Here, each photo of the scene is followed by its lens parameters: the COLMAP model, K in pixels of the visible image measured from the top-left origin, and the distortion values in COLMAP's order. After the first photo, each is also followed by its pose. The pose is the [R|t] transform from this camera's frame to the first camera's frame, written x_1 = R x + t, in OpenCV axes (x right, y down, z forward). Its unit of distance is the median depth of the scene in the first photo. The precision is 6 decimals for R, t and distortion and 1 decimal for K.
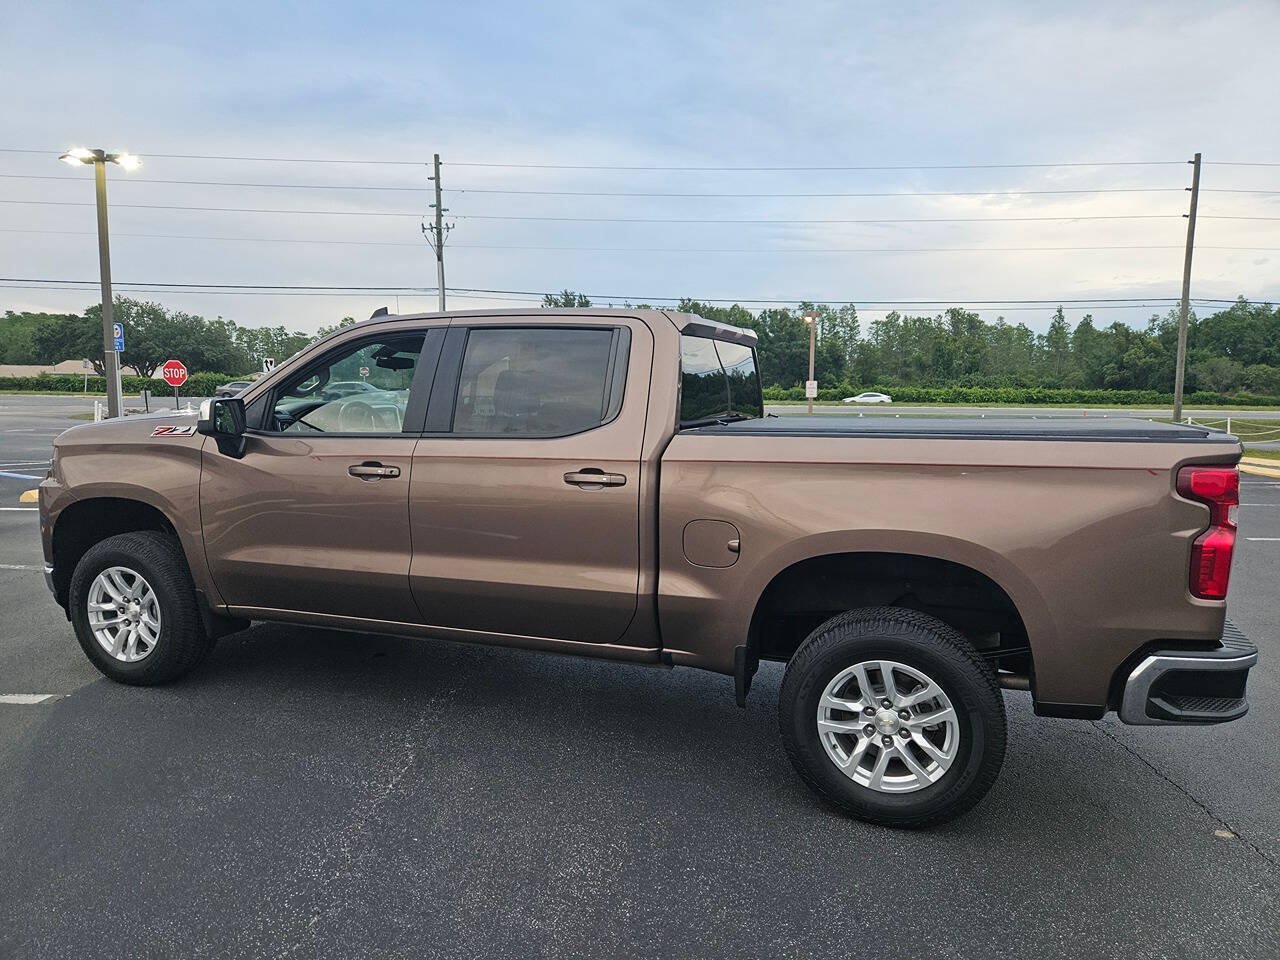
lens RADIAL K [[863.0, 0, 622.7], [0, 863.0, 487.9], [0, 0, 1]] dist [0.076699, -0.071861]
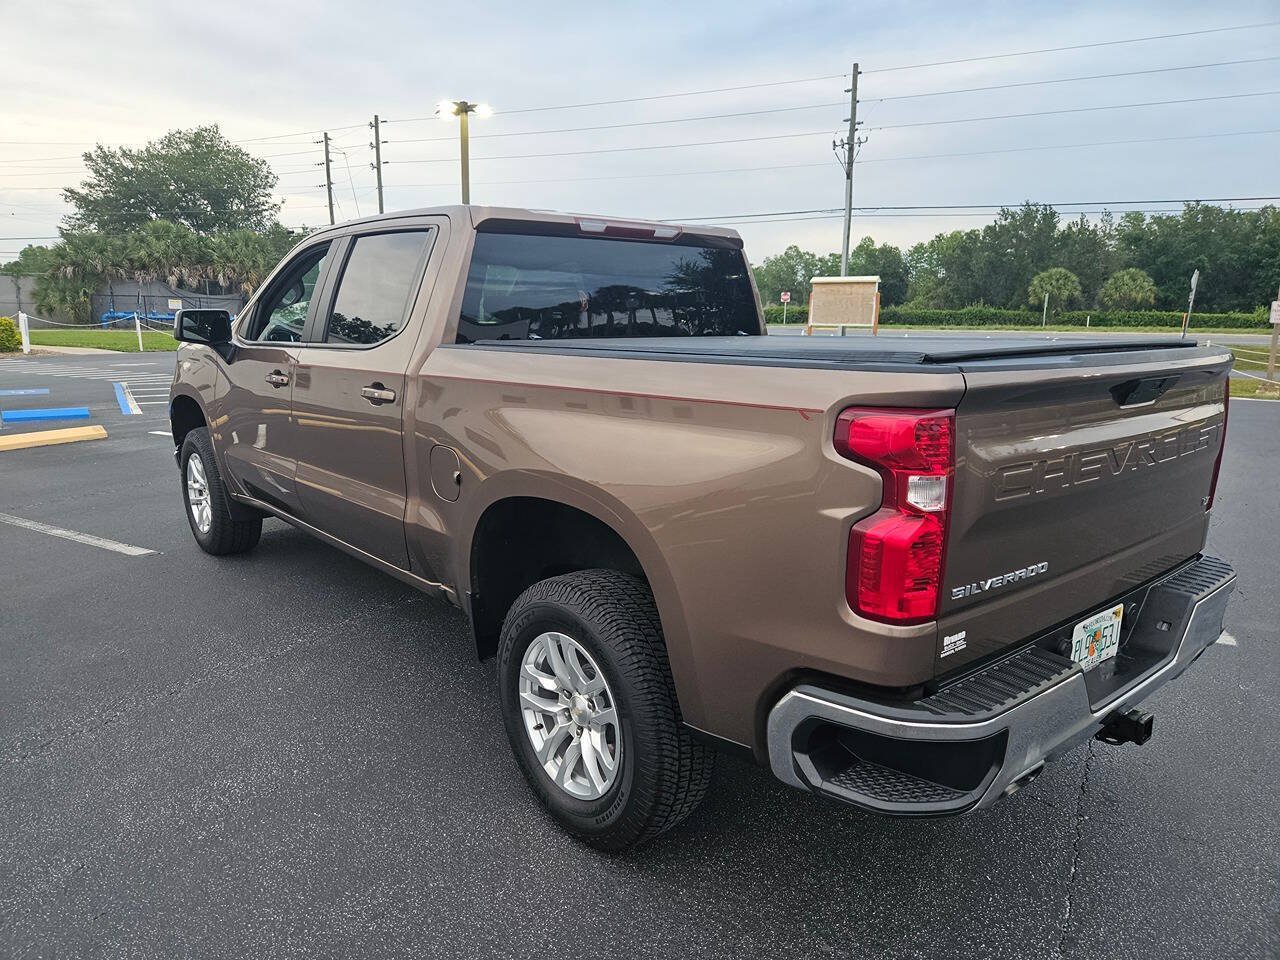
lens RADIAL K [[864.3, 0, 612.9], [0, 864.3, 475.5], [0, 0, 1]] dist [0.075595, -0.067047]
pose [[0.869203, 0.090470, -0.486109, 0.577010], [-0.058119, 0.994997, 0.081258, -0.012165], [0.491028, -0.042377, 0.870112, 0.266939]]
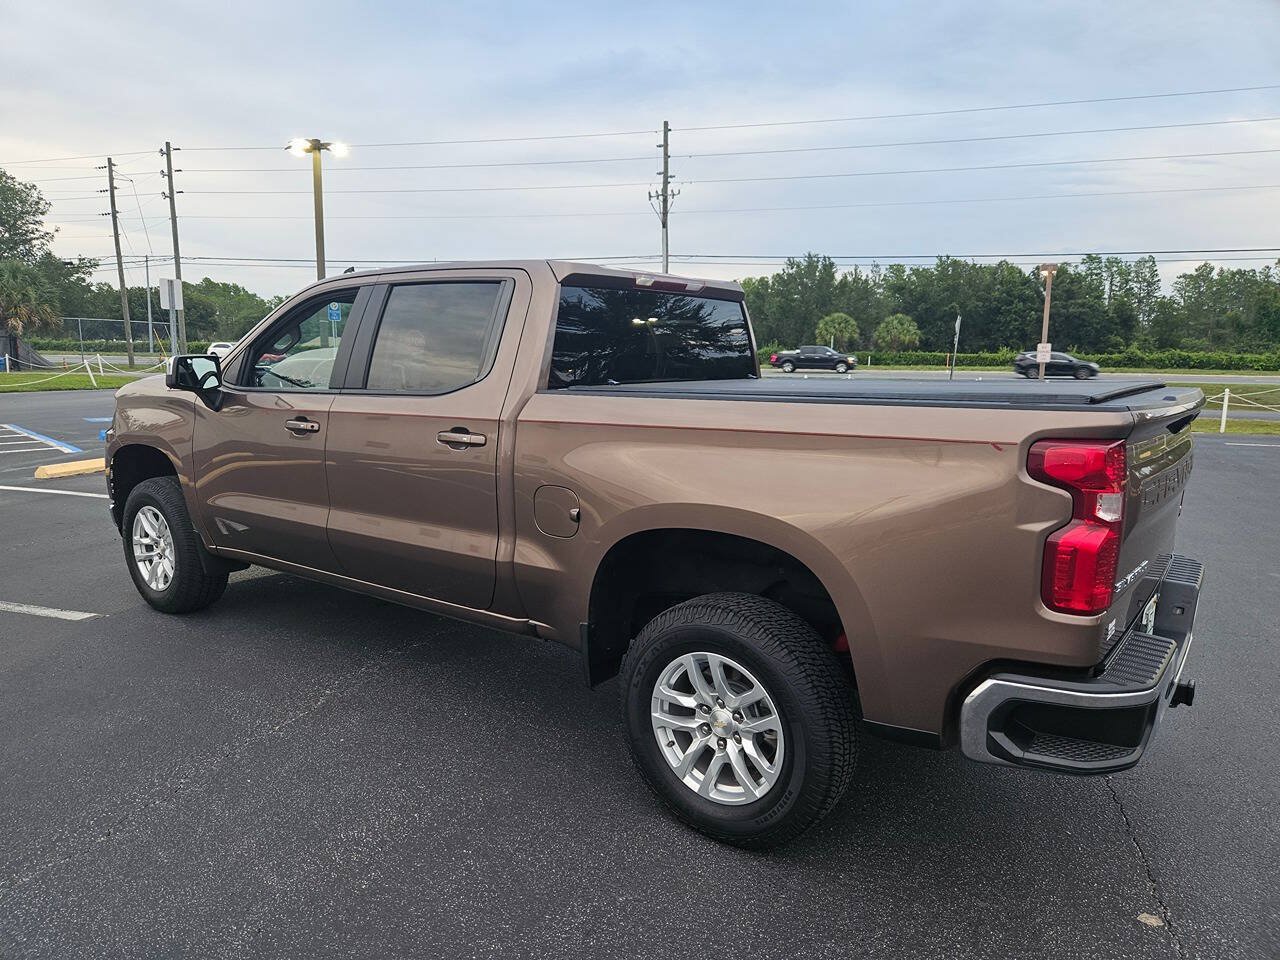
lens RADIAL K [[864.3, 0, 612.9], [0, 864.3, 475.5], [0, 0, 1]] dist [0.075595, -0.067047]
pose [[0.955990, 0.040743, -0.290555, 0.364468], [-0.033974, 0.999022, 0.028306, -0.001809], [0.291424, -0.017189, 0.956439, 0.108535]]
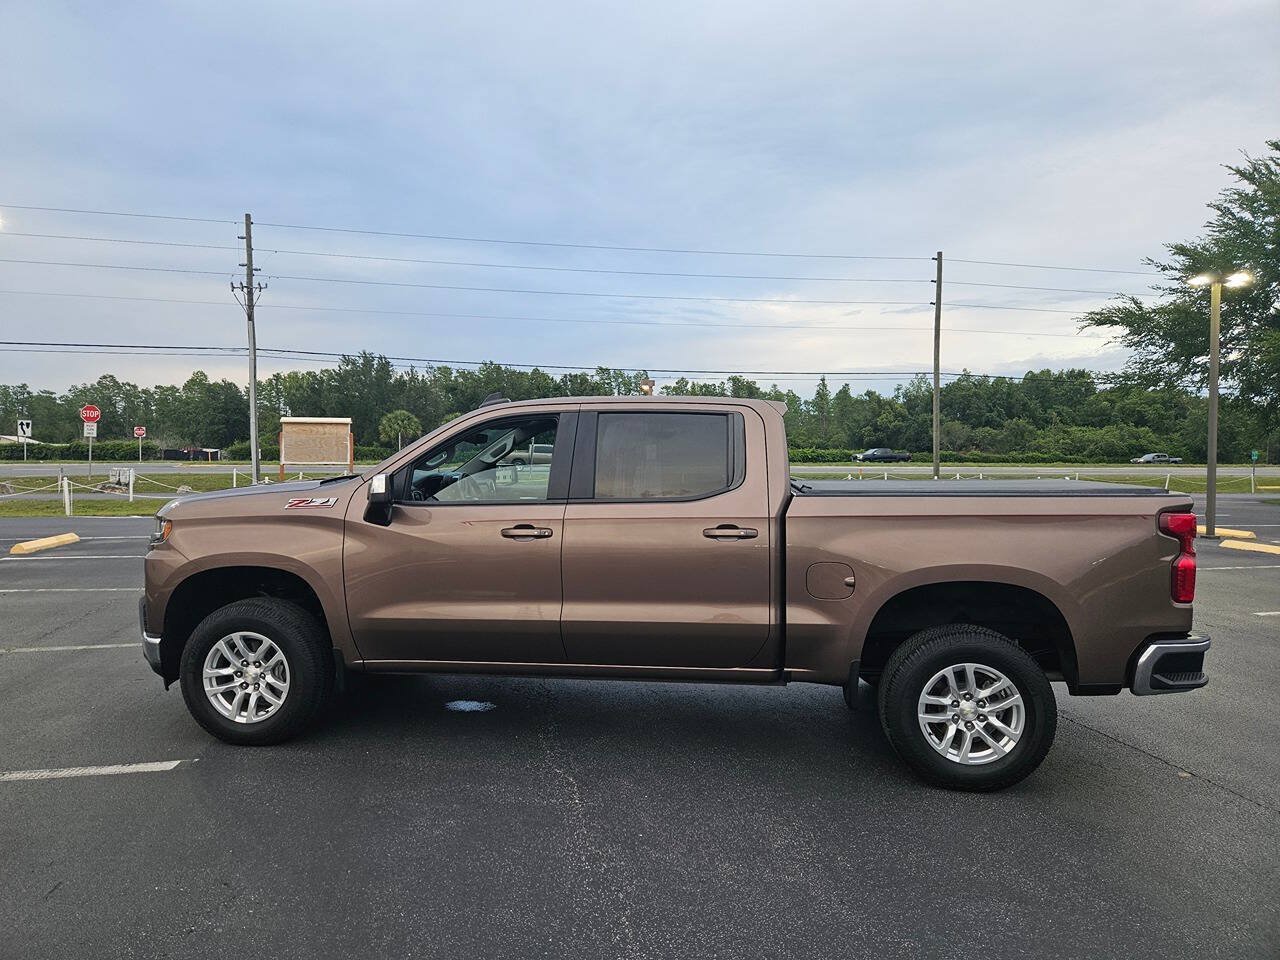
lens RADIAL K [[864.3, 0, 612.9], [0, 864.3, 475.5], [0, 0, 1]] dist [0.075595, -0.067047]
pose [[0.973229, -0.013628, 0.229431, -0.430098], [0.032724, 0.996287, -0.079634, 0.000429], [-0.227494, 0.085010, 0.970062, -0.163767]]
